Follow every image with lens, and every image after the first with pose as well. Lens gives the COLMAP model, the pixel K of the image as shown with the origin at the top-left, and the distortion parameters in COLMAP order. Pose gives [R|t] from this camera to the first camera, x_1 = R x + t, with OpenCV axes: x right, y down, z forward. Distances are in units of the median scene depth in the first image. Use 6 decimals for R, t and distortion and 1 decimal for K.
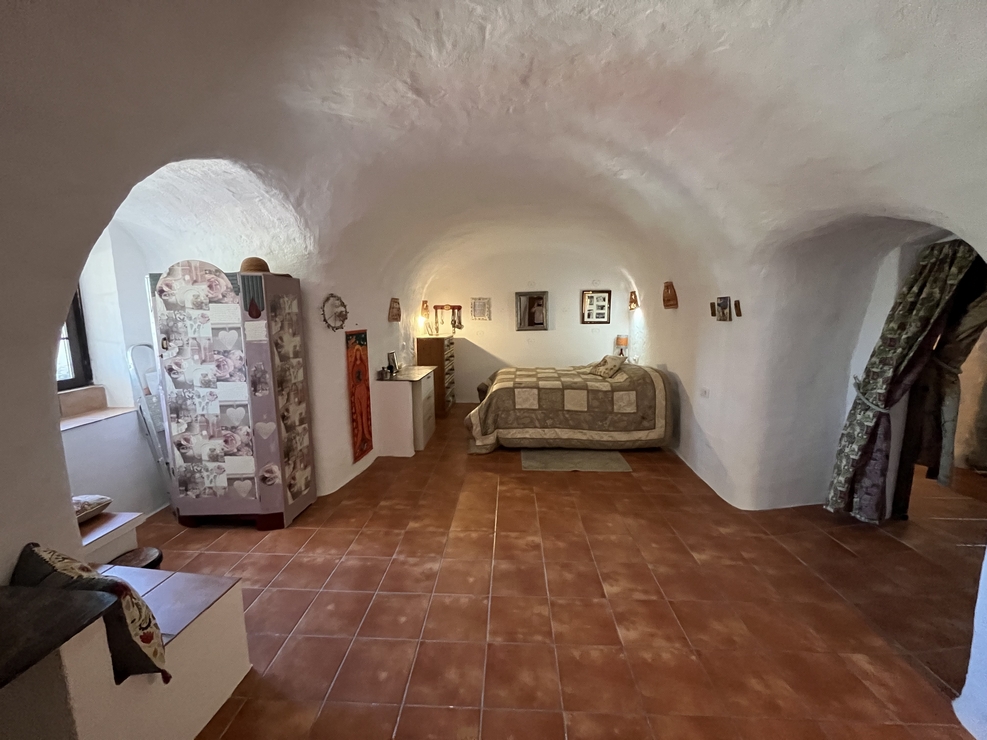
lens RADIAL K [[400.3, 0, 486.4], [0, 400.3, 372.8], [0, 0, 1]] dist [-0.003791, 0.000388]
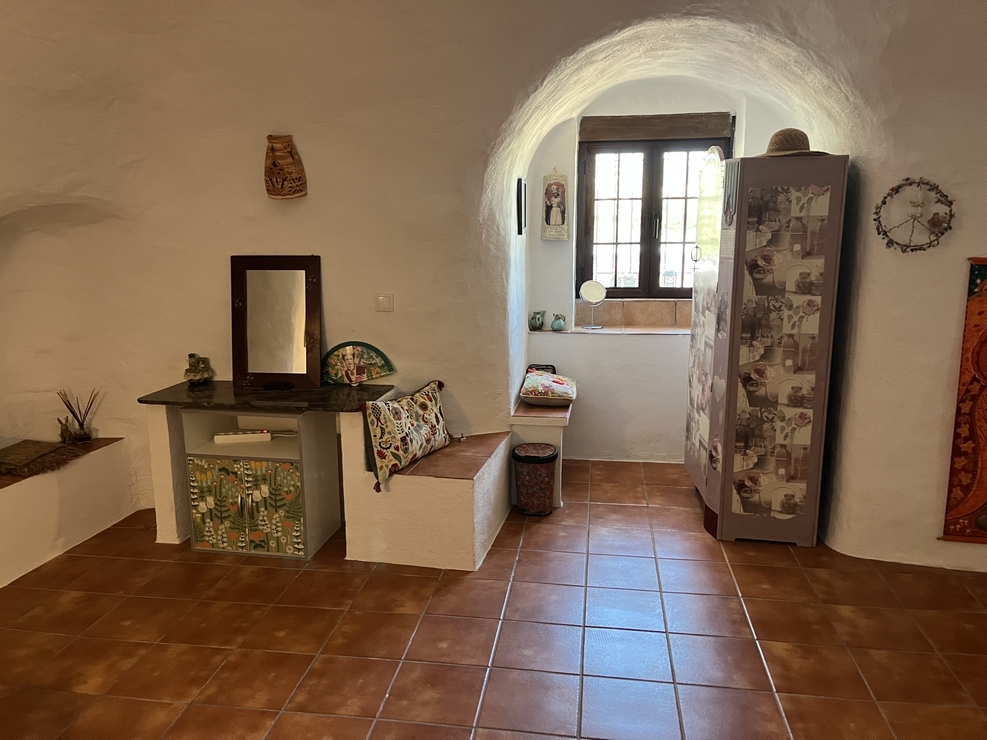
lens RADIAL K [[743.5, 0, 492.6], [0, 743.5, 369.0], [0, 0, 1]] dist [0.061085, -0.066650]
pose [[-0.089628, 0.212319, -0.973081, 0.615259], [-0.144059, 0.963976, 0.223601, -0.102630], [0.985502, 0.160222, -0.055812, 0.571452]]
